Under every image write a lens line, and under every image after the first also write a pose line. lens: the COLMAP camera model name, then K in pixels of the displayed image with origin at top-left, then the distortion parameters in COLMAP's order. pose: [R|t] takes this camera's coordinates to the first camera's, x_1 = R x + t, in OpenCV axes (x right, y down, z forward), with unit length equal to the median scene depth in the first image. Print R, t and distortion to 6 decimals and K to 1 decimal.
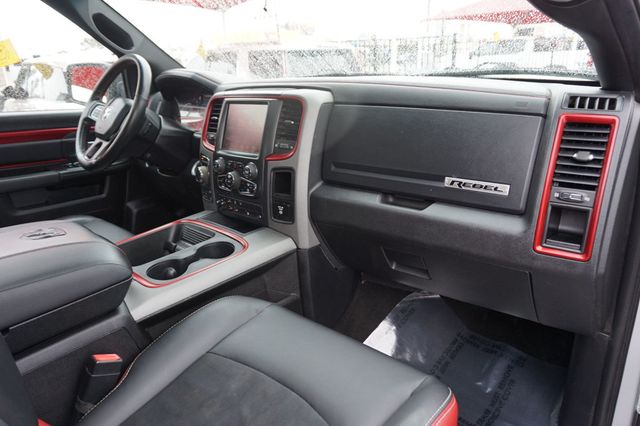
lens RADIAL K [[439.0, 0, 332.7], [0, 439.0, 204.3], [0, 0, 1]] dist [-0.027897, 0.005069]
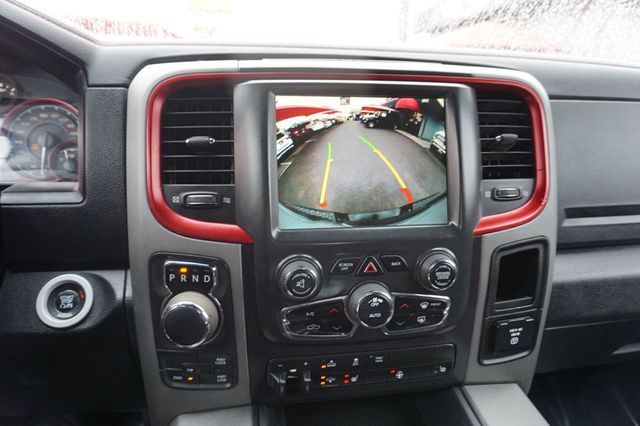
lens RADIAL K [[425.5, 0, 320.0], [0, 425.5, 213.0], [0, 0, 1]] dist [-0.046747, 0.039683]
pose [[0.628420, -0.183882, 0.755828, -0.559987], [0.184423, 0.979175, 0.084884, -0.187490], [-0.755696, 0.086049, 0.649245, 0.890567]]
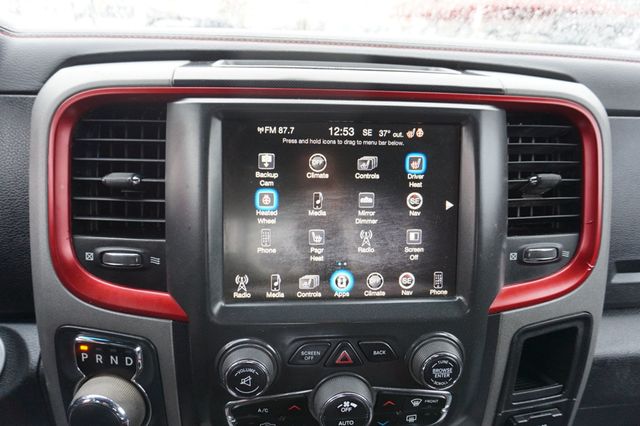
lens RADIAL K [[425.5, 0, 320.0], [0, 425.5, 213.0], [0, 0, 1]] dist [-0.046747, 0.039683]
pose [[0.676783, -0.217755, 0.703241, -0.439979], [0.153812, 0.975996, 0.154187, -0.239904], [-0.719935, 0.003815, 0.694031, 0.923152]]
